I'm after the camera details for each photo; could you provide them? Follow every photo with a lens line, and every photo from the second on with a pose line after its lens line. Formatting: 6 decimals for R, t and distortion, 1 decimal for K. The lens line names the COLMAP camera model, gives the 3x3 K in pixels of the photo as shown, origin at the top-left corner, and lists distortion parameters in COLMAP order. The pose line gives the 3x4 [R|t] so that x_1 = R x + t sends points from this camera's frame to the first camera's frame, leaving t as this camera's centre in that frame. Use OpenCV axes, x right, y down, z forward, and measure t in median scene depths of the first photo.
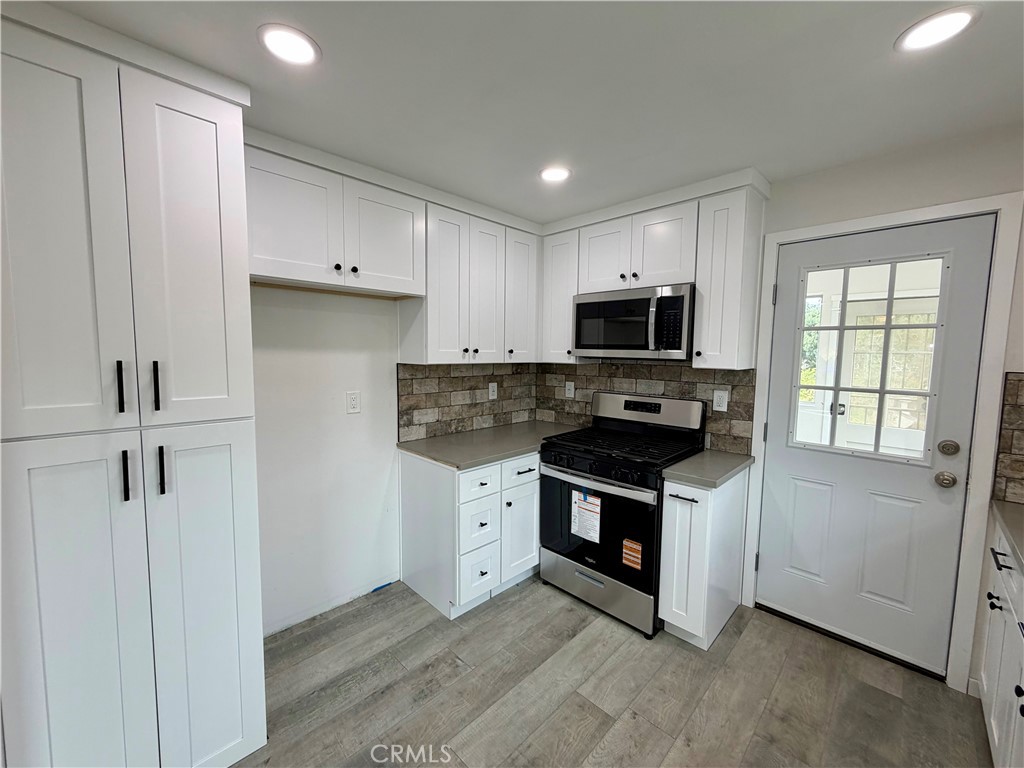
lens RADIAL K [[408.4, 0, 512.3], [0, 408.4, 387.6], [0, 0, 1]] dist [-0.000013, 0.000272]
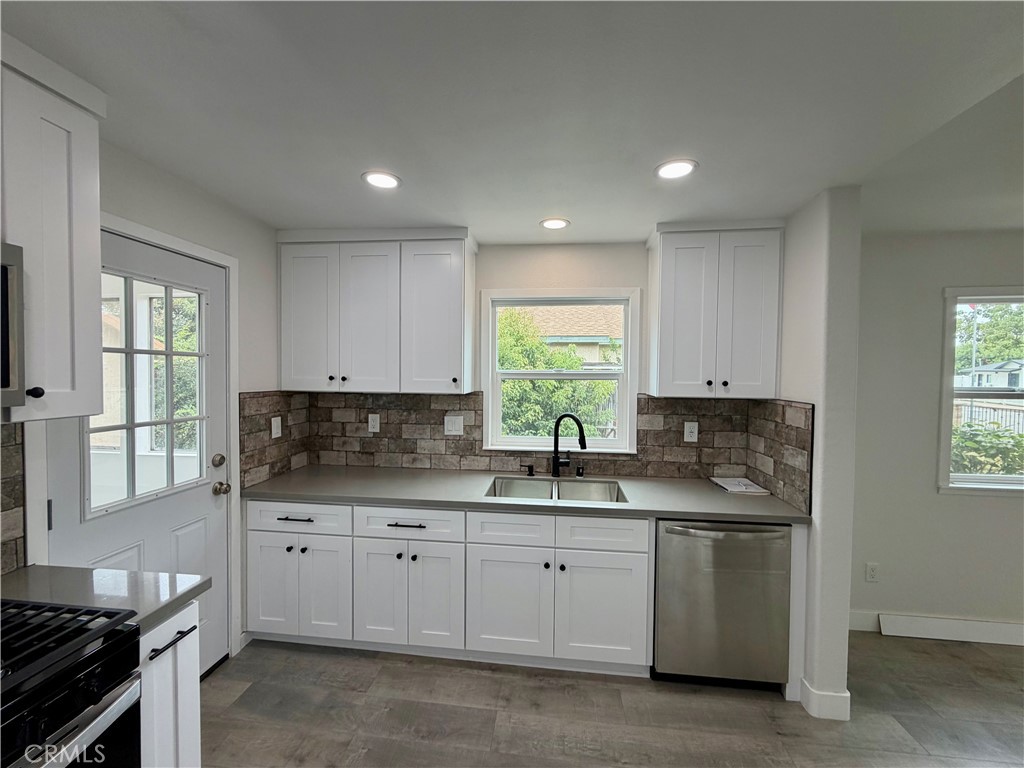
lens RADIAL K [[408.4, 0, 512.0], [0, 408.4, 385.4], [0, 0, 1]] dist [-0.000013, 0.000272]
pose [[-0.618013, -0.042733, 0.785005, -0.264977], [0.053232, 0.993955, 0.096015, -0.100598], [-0.784363, 0.101126, -0.612003, 0.788944]]
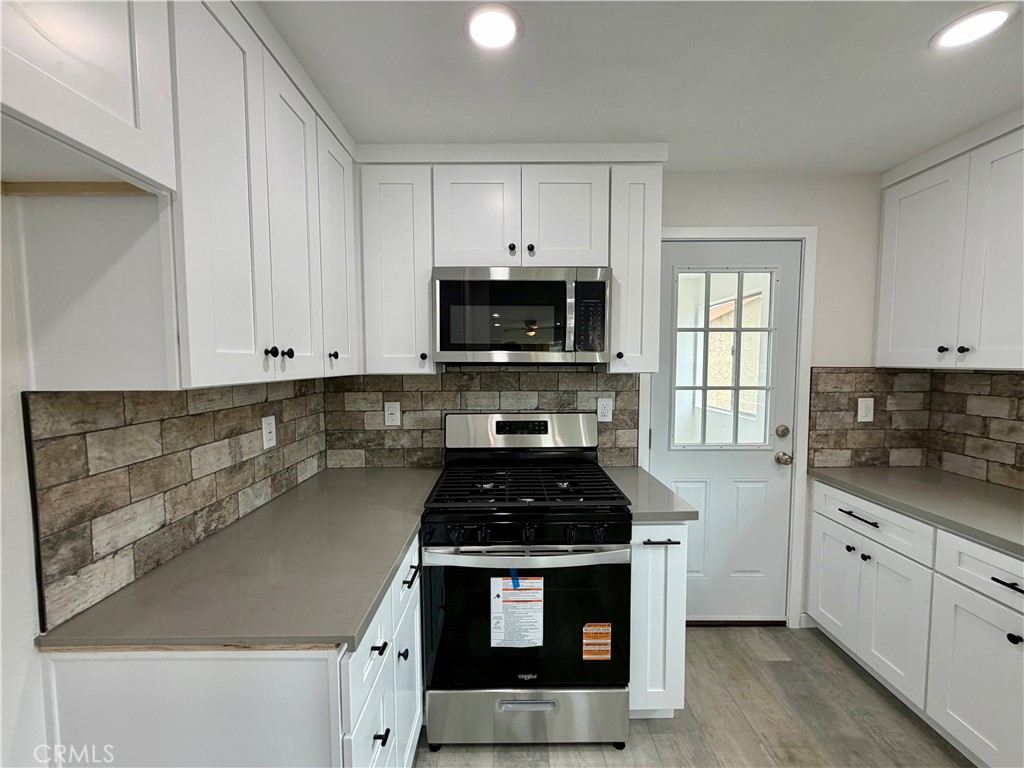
lens RADIAL K [[408.4, 0, 511.3], [0, 408.4, 386.1], [0, 0, 1]] dist [-0.000013, 0.000272]
pose [[0.706816, -0.057325, 0.705071, -0.253622], [0.075341, 0.997142, 0.005544, -0.039577], [-0.703374, 0.049203, 0.709115, 0.536632]]
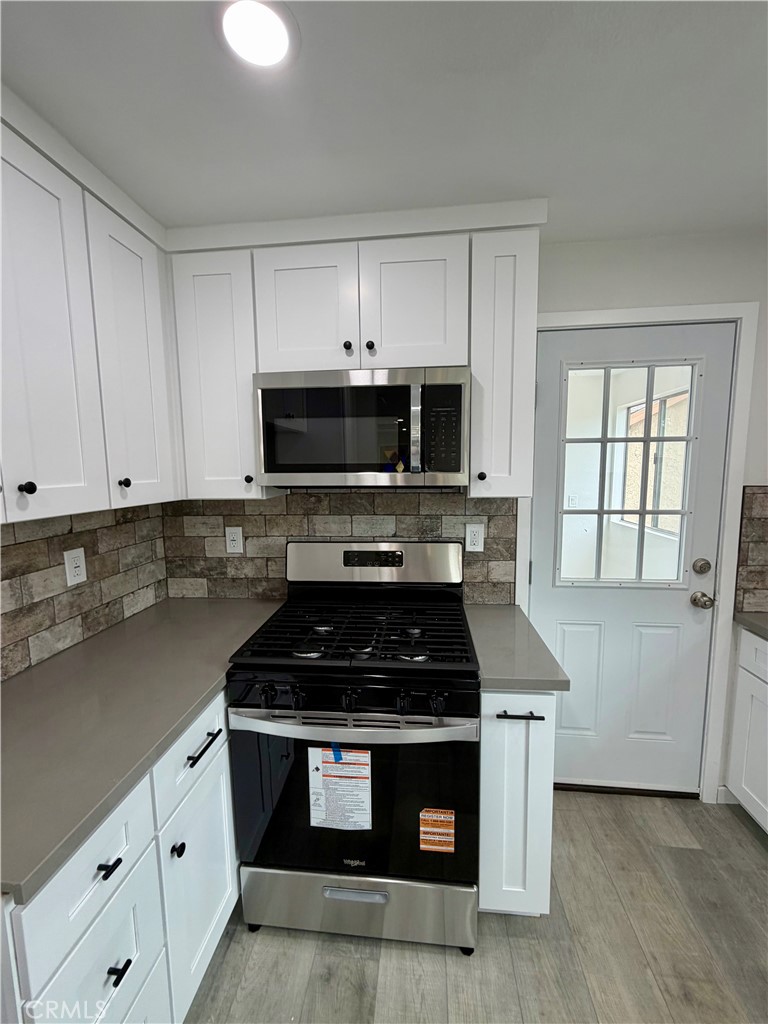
lens RADIAL K [[408.4, 0, 384.3], [0, 408.4, 510.5], [0, 0, 1]] dist [-0.000013, 0.000272]
pose [[0.780146, -0.089246, 0.619199, -0.072249], [0.078059, 0.995924, 0.045195, -0.065185], [-0.620708, 0.013076, 0.783933, 0.540866]]
